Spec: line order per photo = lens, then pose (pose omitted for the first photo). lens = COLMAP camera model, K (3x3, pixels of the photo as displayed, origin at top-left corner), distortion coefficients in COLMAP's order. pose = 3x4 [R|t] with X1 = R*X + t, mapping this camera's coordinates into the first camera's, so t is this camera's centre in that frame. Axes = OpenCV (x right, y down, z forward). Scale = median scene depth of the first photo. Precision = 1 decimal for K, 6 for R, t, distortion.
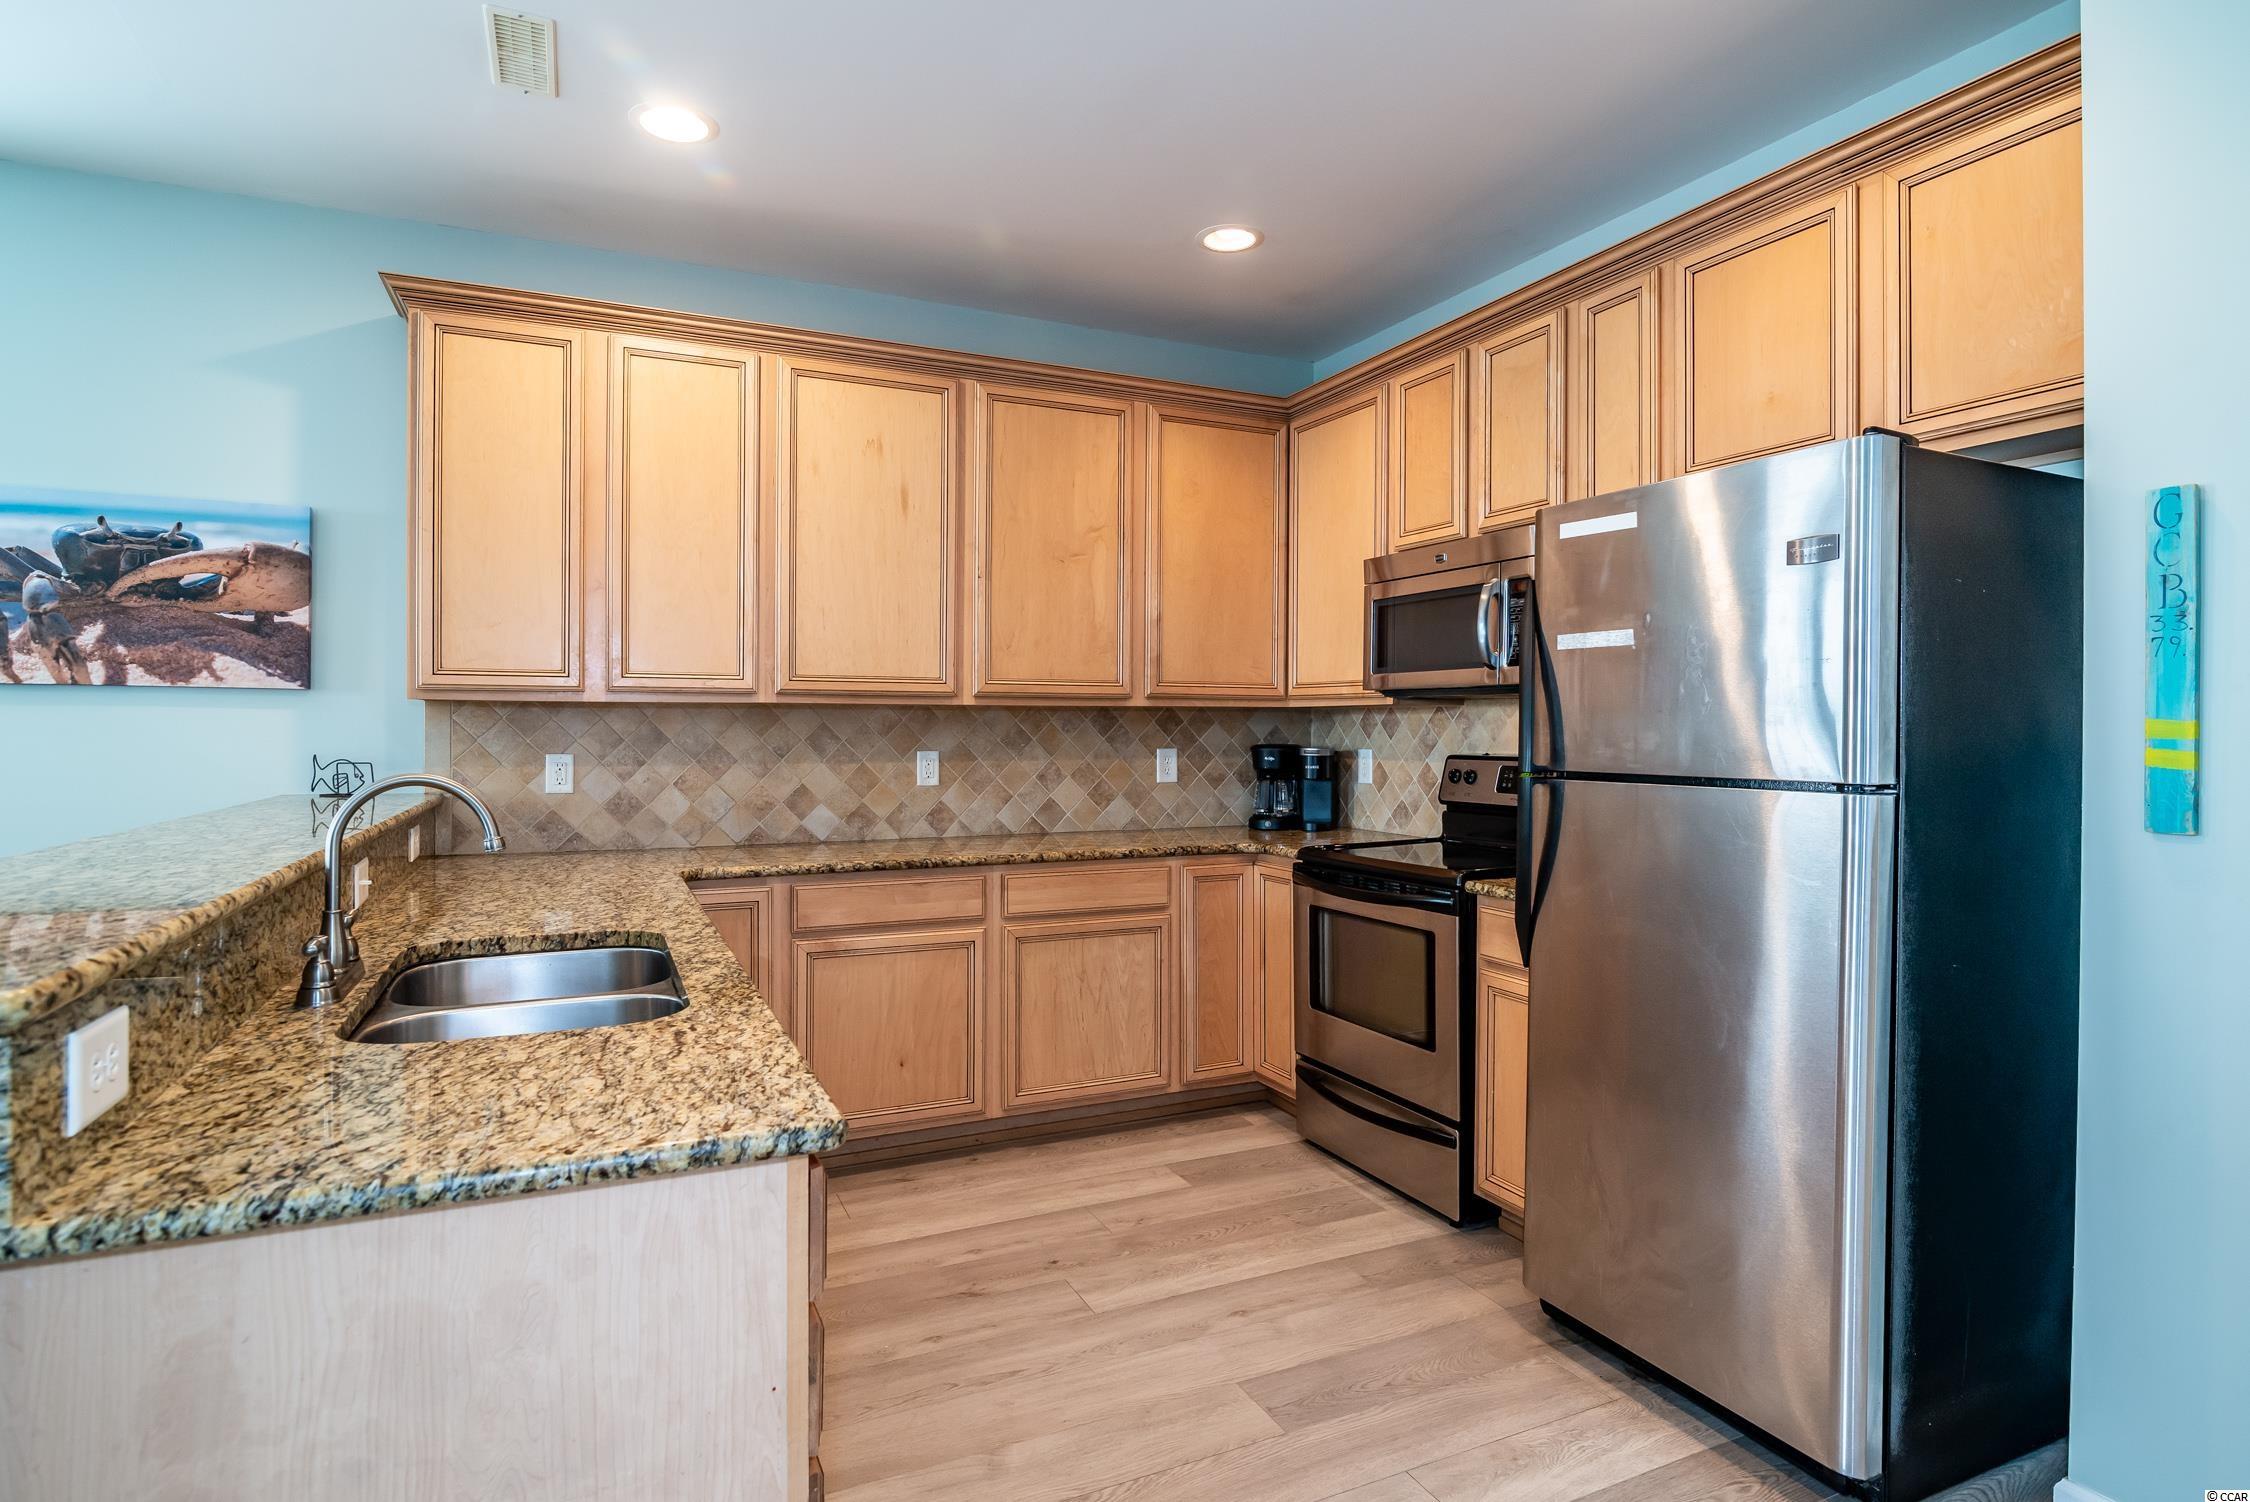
lens RADIAL K [[1184.9, 0, 1124.9], [0, 1184.9, 735.5], [0, 0, 1]] dist [-0.004627, -0.001356]
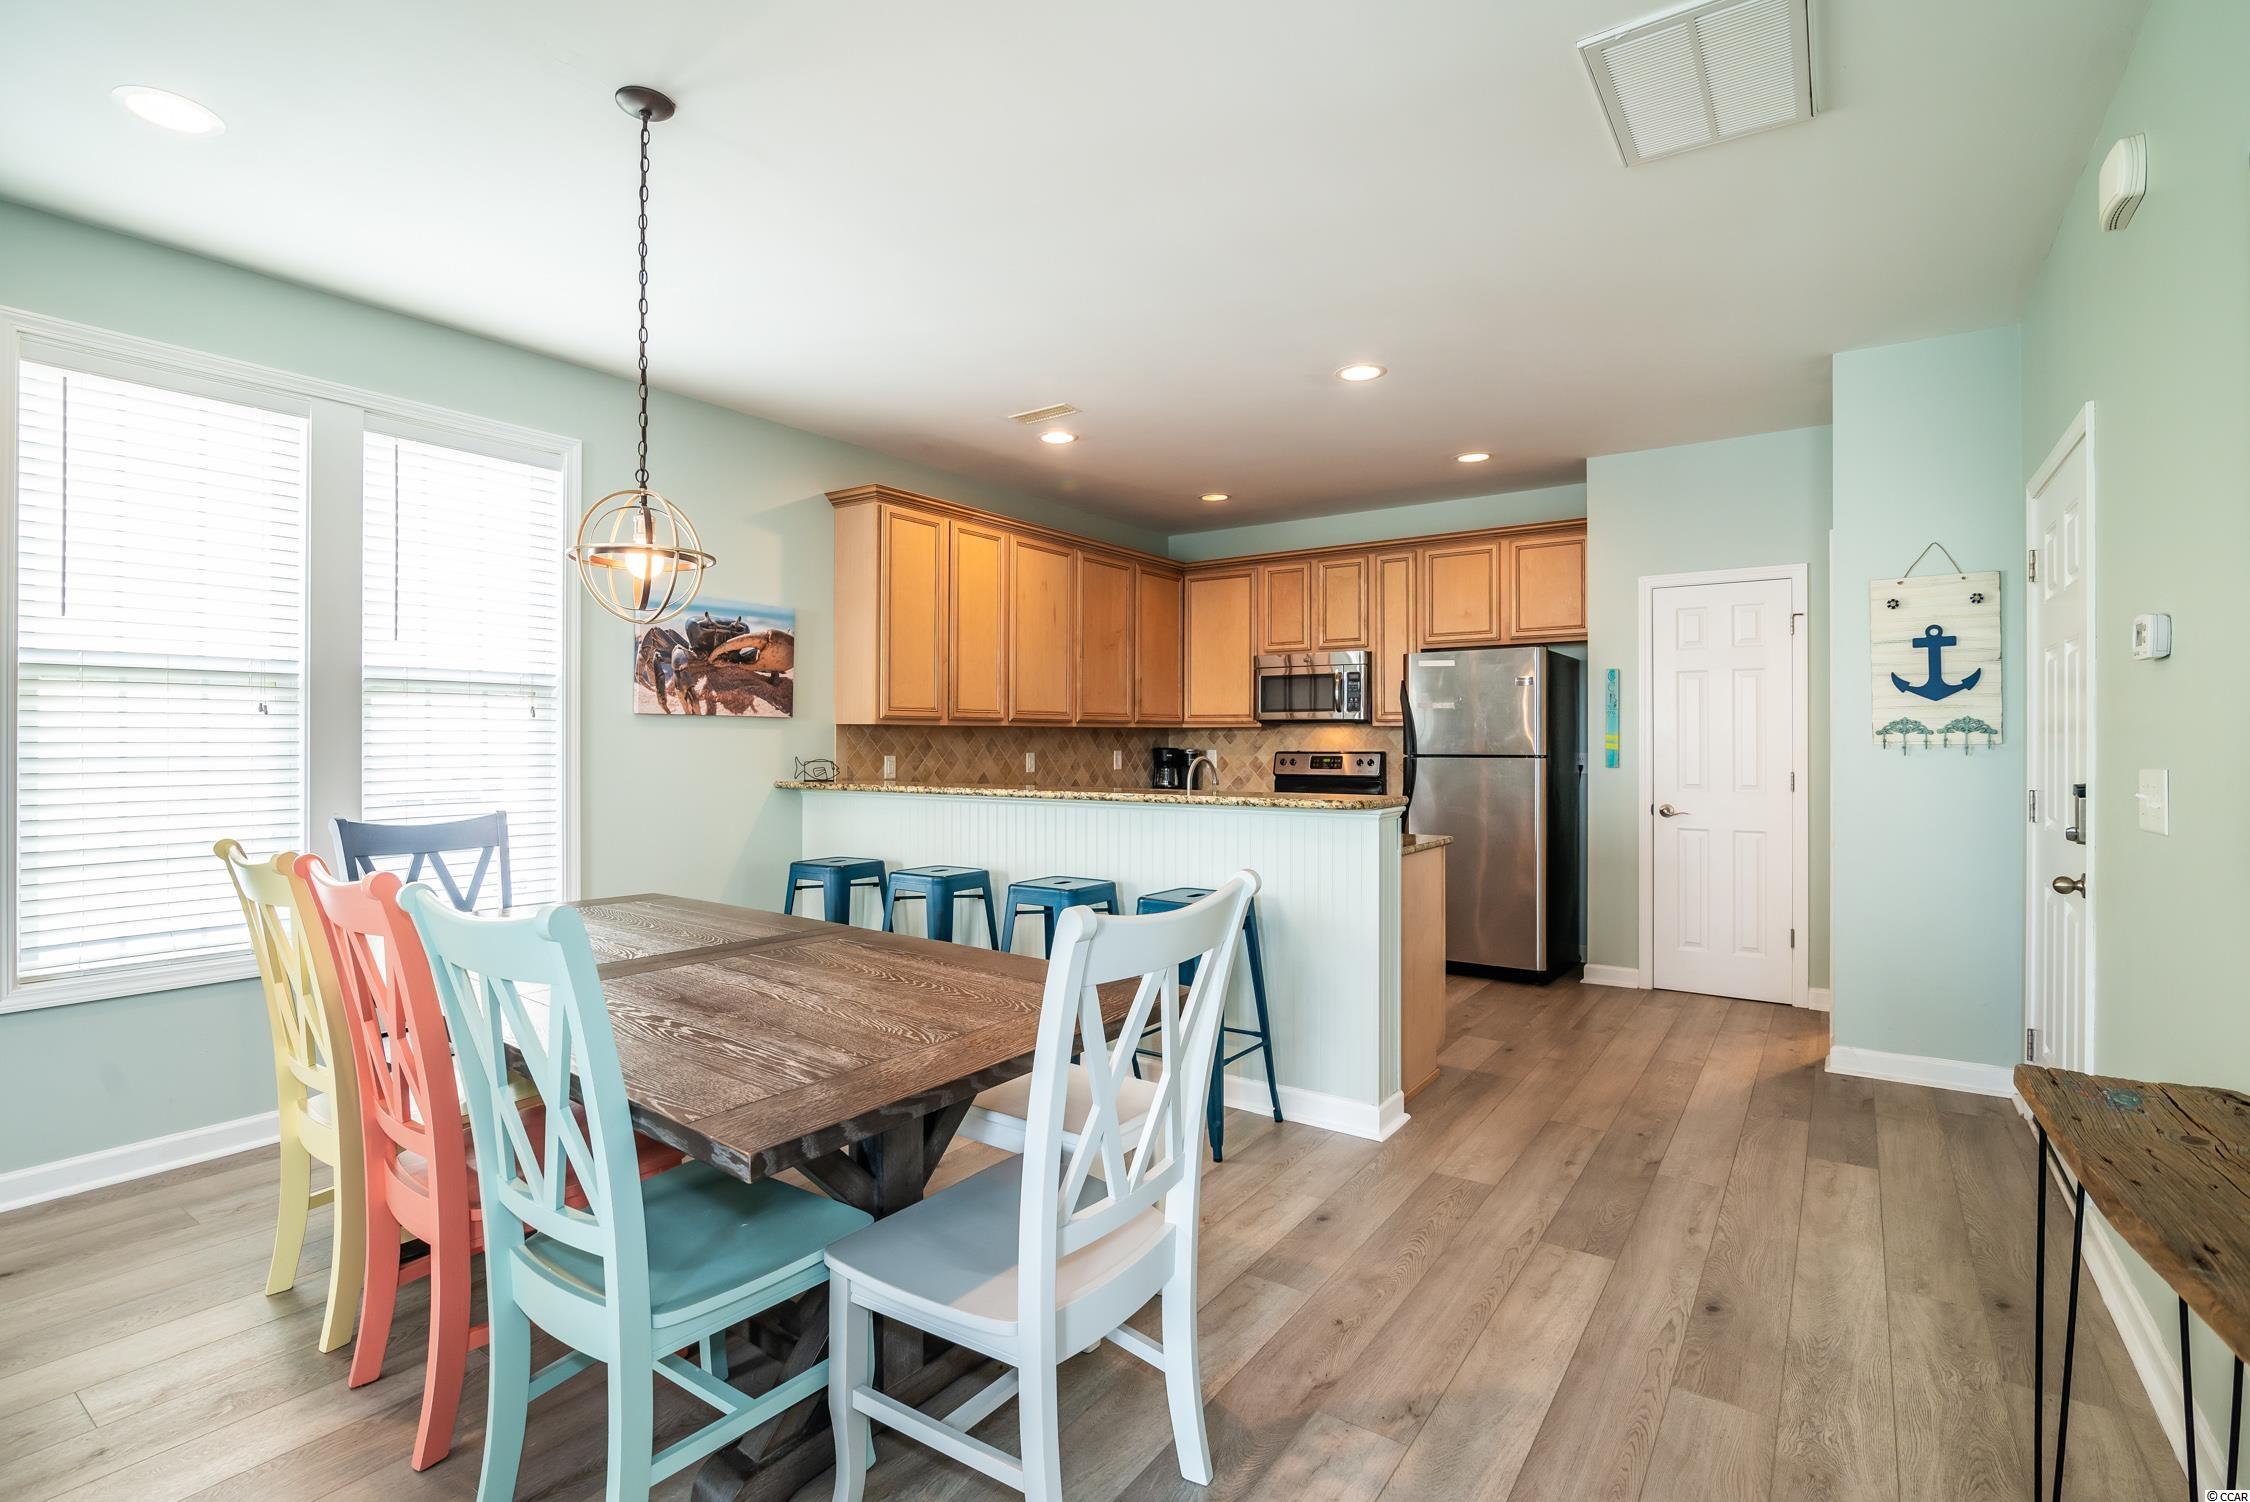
lens RADIAL K [[1046.0, 0, 1129.8], [0, 1046.0, 747.0], [0, 0, 1]] dist [-0.001864, -0.000436]
pose [[0.863930, -0.007943, 0.503549, -1.032081], [0.007531, 0.999968, 0.002853, 0.001865], [-0.503555, 0.001327, 0.863962, -0.518059]]
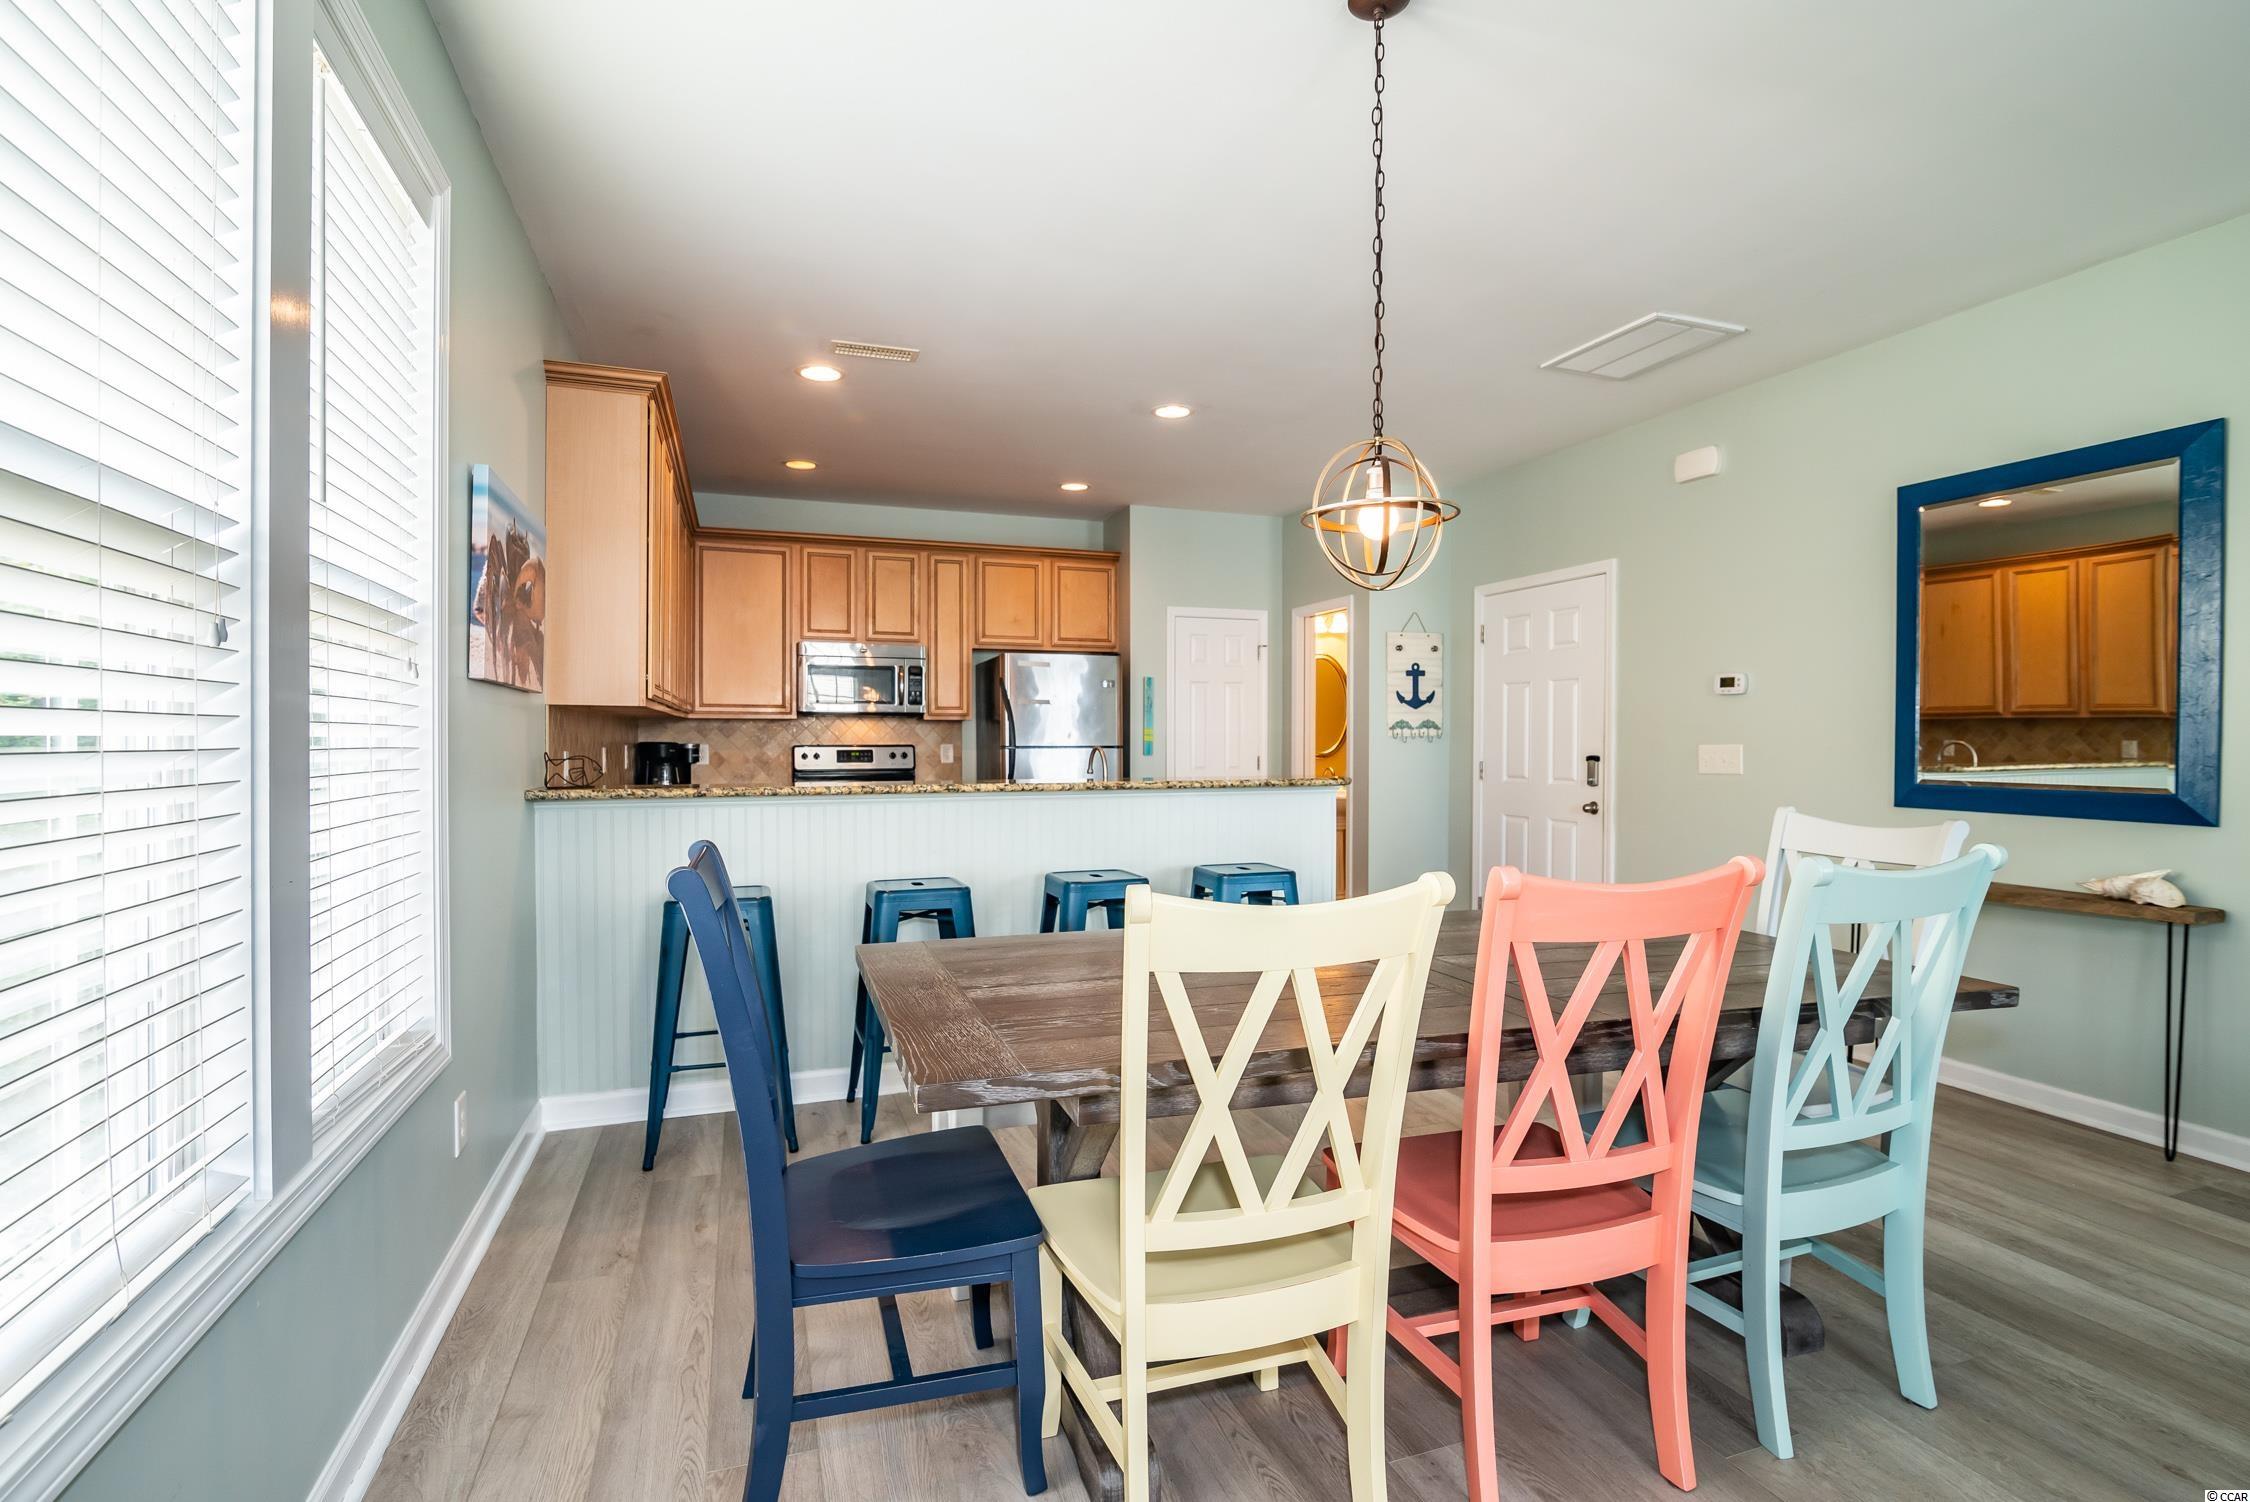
lens RADIAL K [[1044.6, 0, 1125.0], [0, 1044.6, 751.0], [0, 0, 1]] dist [-0.003049, -0.004759]
pose [[0.100533, -0.015069, 0.994820, -1.620625], [0.006715, 0.999873, 0.014467, 0.005654], [-0.994911, 0.005226, 0.100622, 0.371652]]
